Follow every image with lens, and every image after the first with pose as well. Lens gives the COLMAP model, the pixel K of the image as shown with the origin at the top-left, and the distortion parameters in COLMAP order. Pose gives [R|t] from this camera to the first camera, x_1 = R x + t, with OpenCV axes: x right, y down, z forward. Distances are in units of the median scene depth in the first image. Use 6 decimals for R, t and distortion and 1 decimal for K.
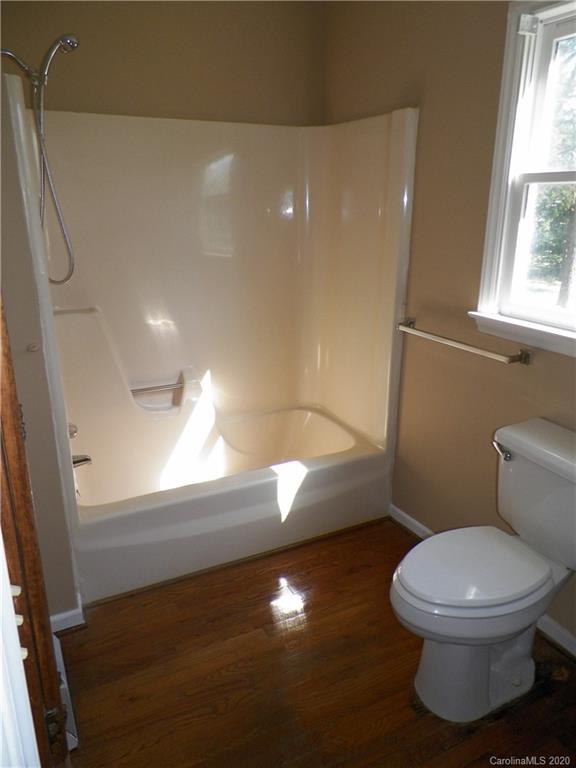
lens RADIAL K [[583.3, 0, 293.3], [0, 583.3, 374.7], [0, 0, 1]] dist [0.015765, -0.013062]
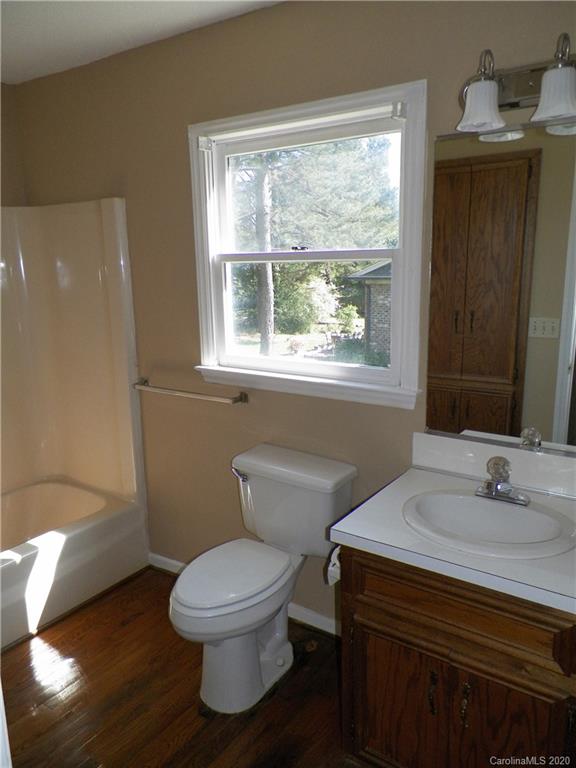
lens RADIAL K [[583.3, 0, 288.6], [0, 583.3, 381.5], [0, 0, 1]] dist [0.015765, -0.013062]
pose [[0.886218, -0.128632, 0.445052, -0.066459], [0.165044, 0.985310, -0.043865, 0.007098], [-0.432871, 0.112327, 0.894430, -0.150597]]
